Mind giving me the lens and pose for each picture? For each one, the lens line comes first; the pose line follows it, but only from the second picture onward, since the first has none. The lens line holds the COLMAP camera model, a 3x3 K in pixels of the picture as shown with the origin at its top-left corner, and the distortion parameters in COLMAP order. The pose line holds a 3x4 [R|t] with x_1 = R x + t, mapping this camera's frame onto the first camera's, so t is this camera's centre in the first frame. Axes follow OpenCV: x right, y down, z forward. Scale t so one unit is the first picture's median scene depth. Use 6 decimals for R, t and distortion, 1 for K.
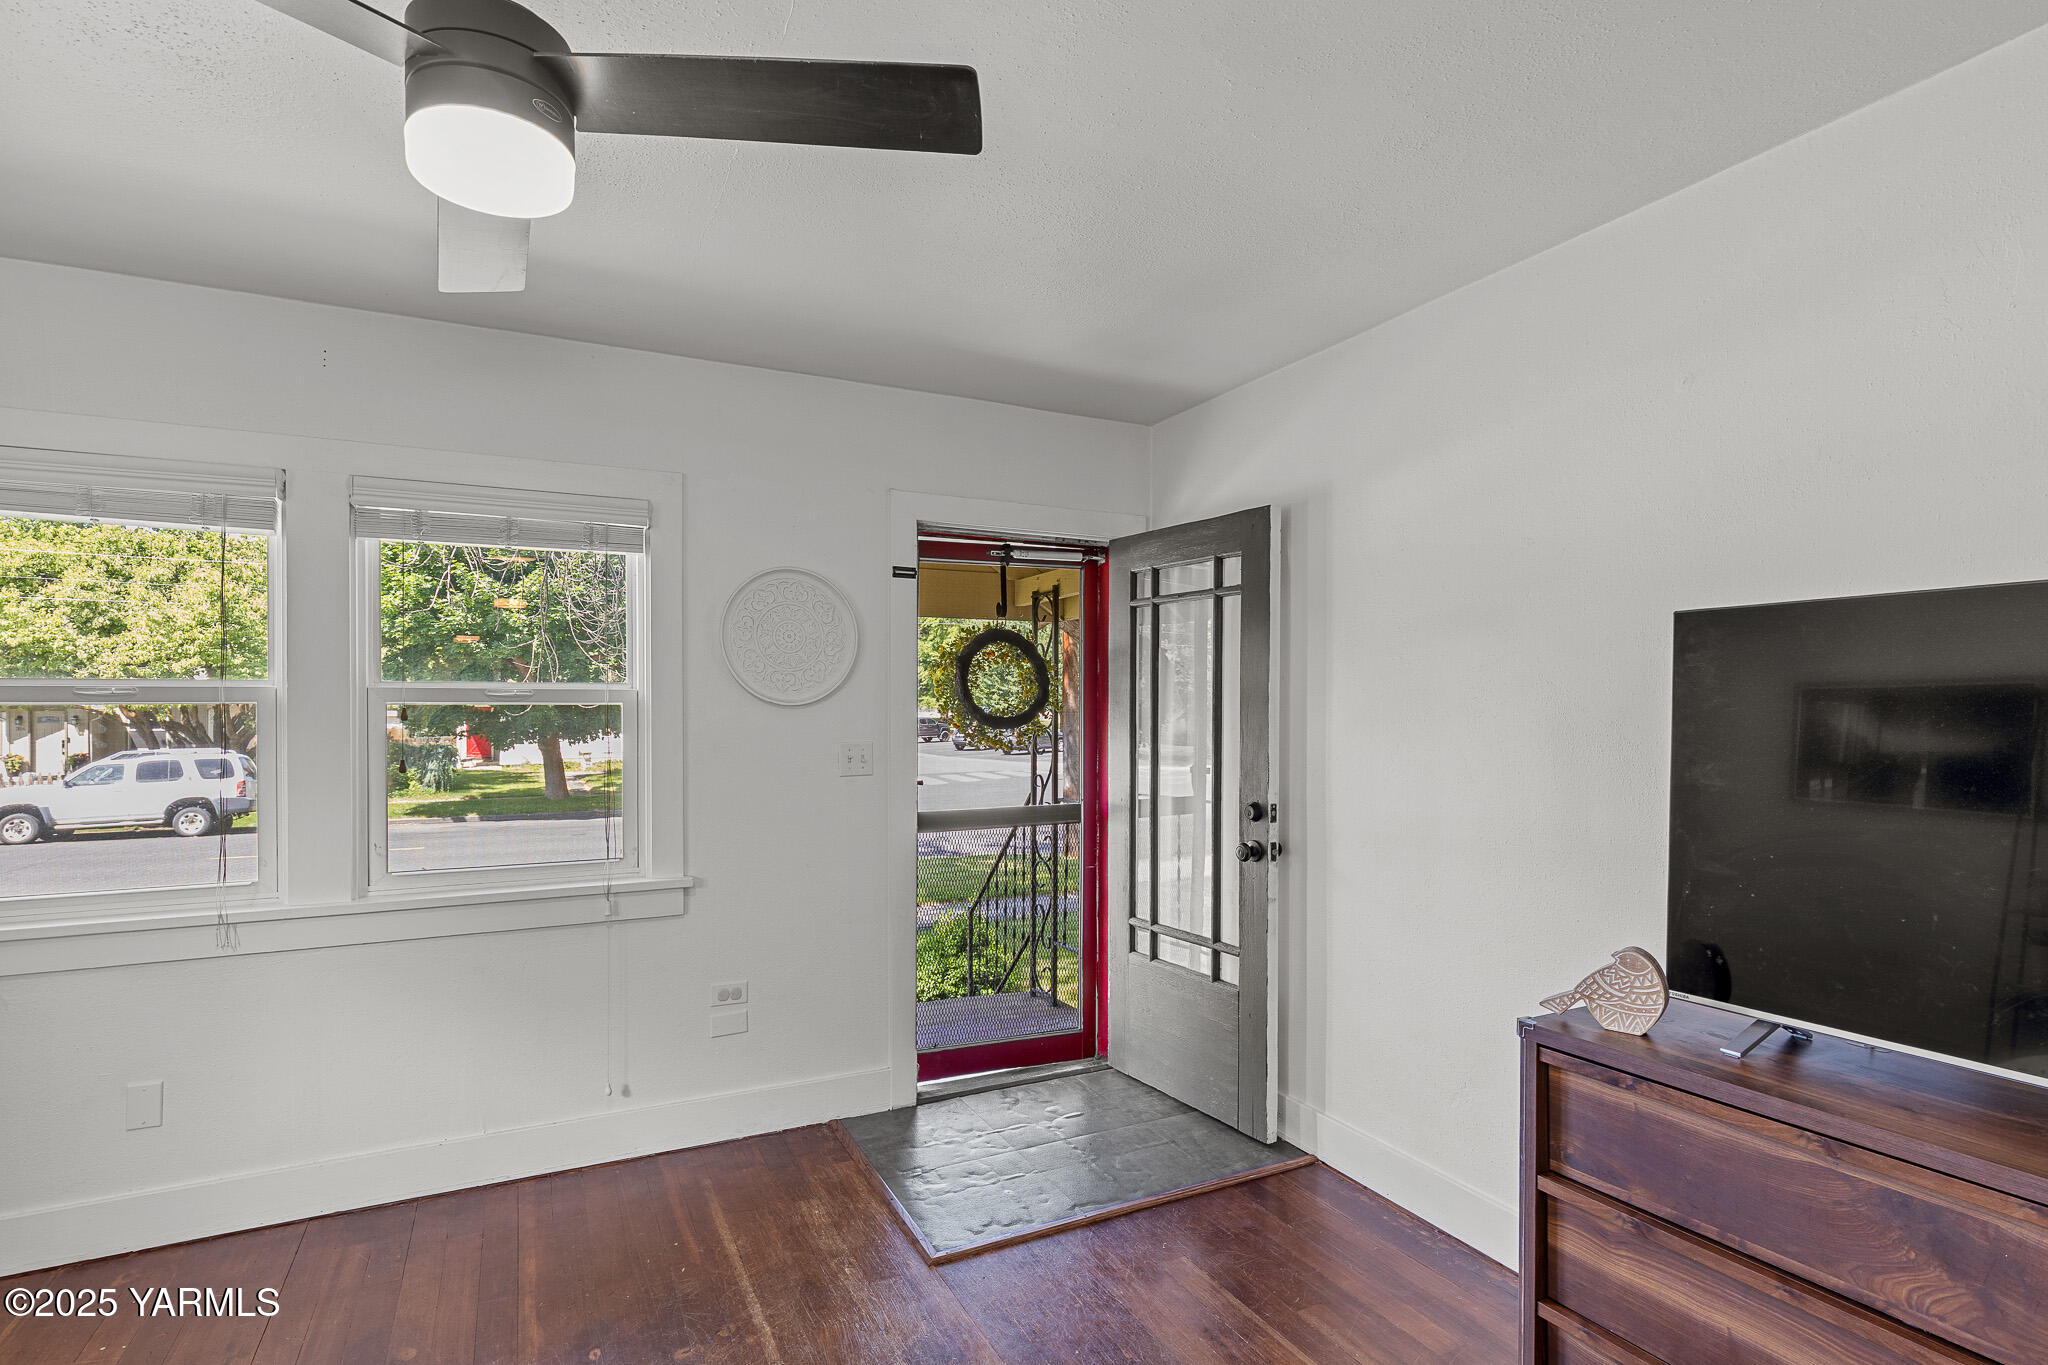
lens RADIAL K [[998.0, 0, 1011.0], [0, 998.0, 703.2], [0, 0, 1]] dist [-0.003497, -0.000675]
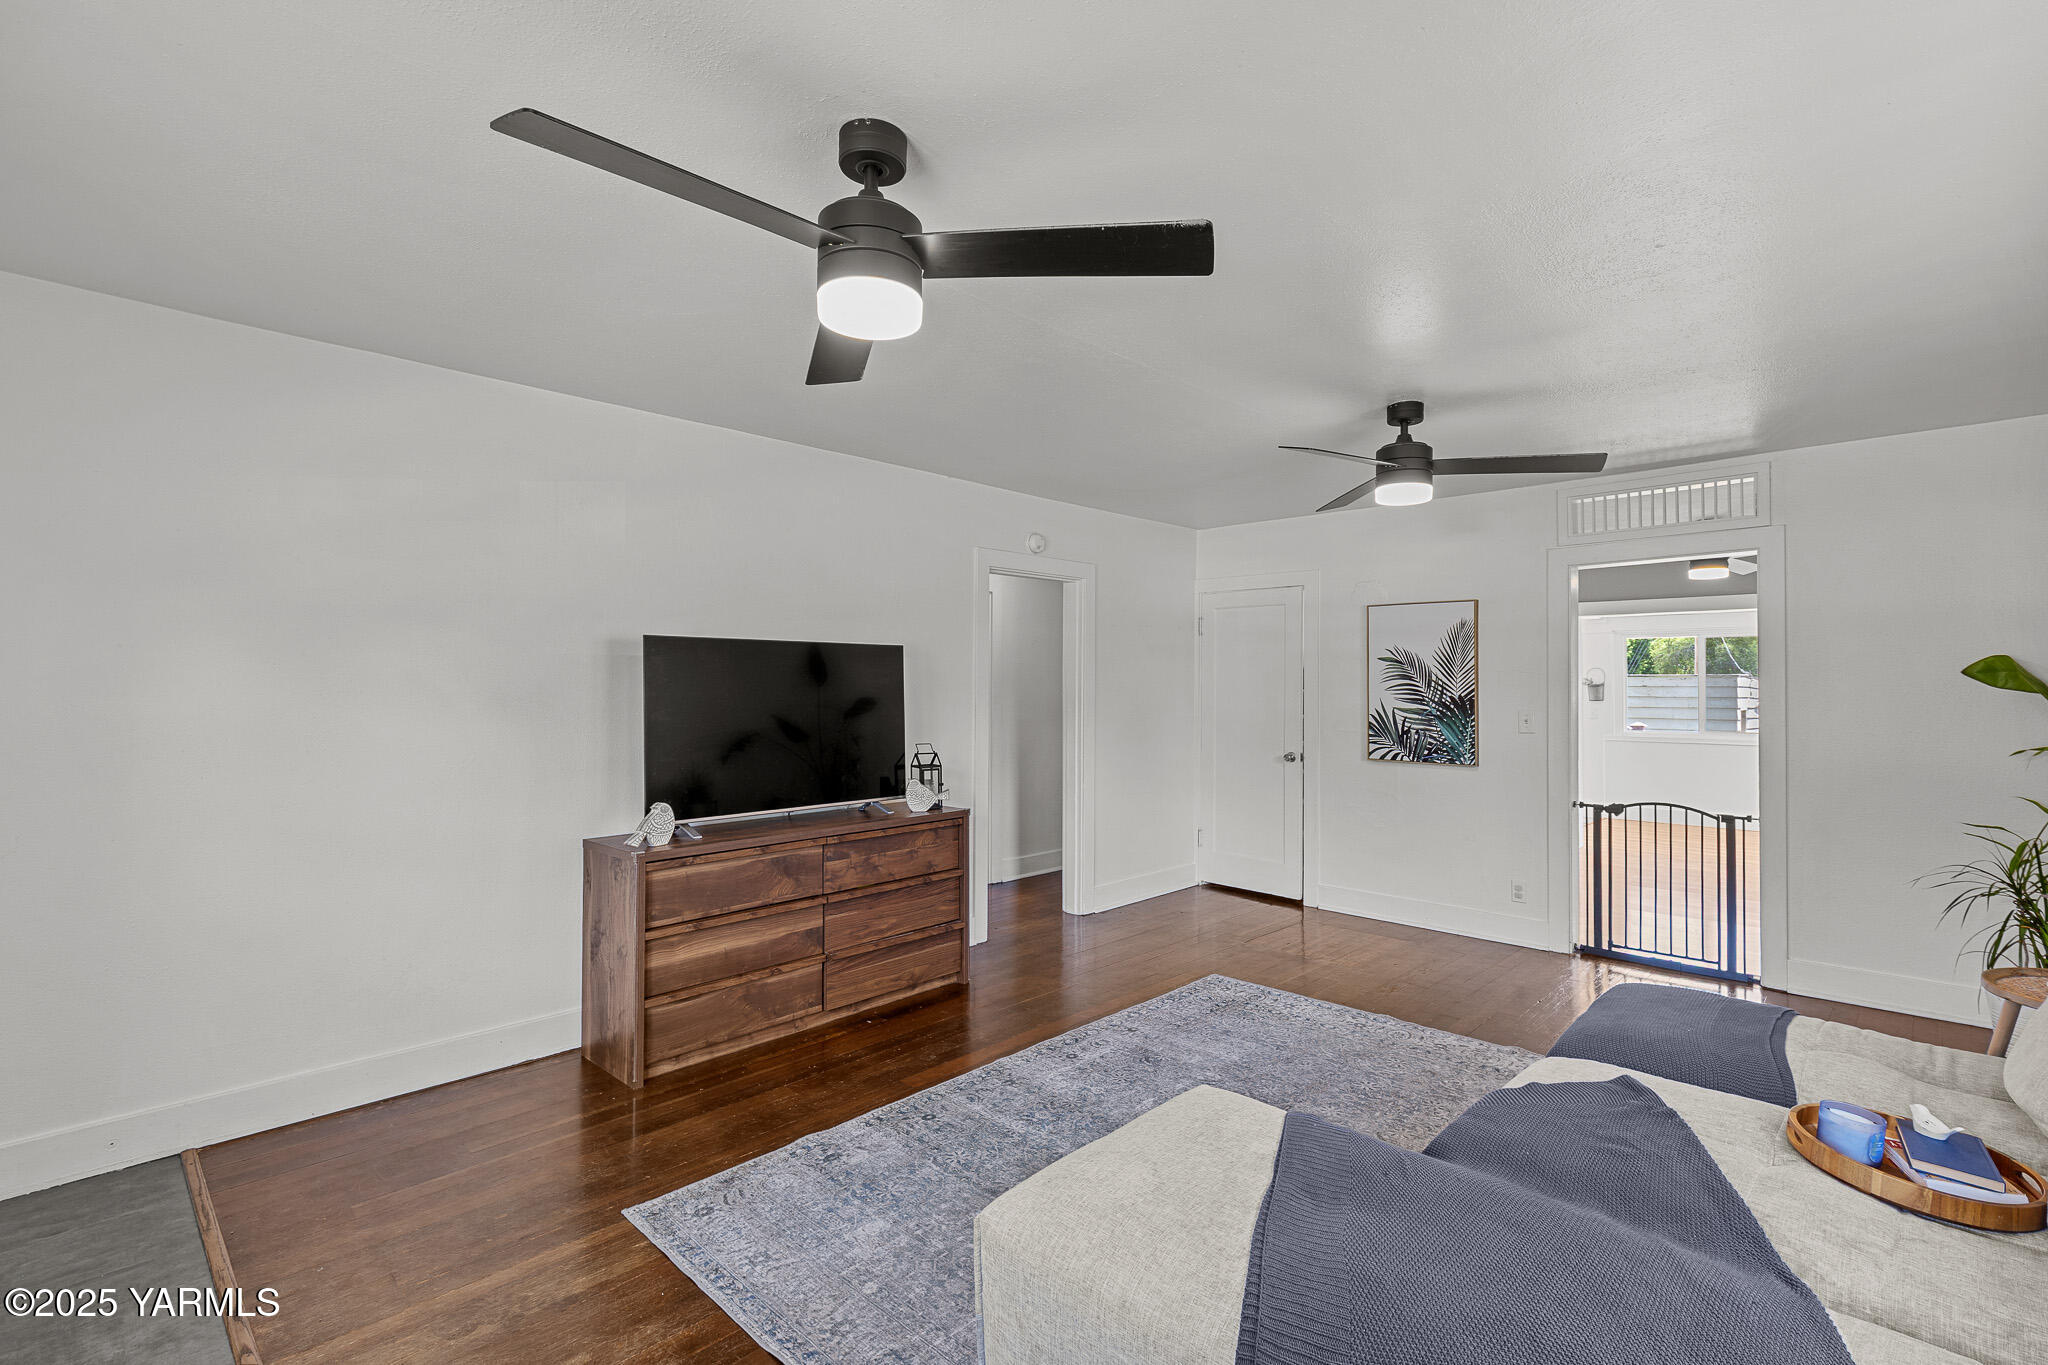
lens RADIAL K [[928.4, 0, 1028.1], [0, 928.4, 681.9], [0, 0, 1]] dist [0.007376, -0.000800]
pose [[-0.345812, 0.001648, 0.938302, -1.007437], [-0.009947, 0.999936, -0.005423, 0.002566], [-0.938251, -0.011209, -0.345774, 0.692642]]
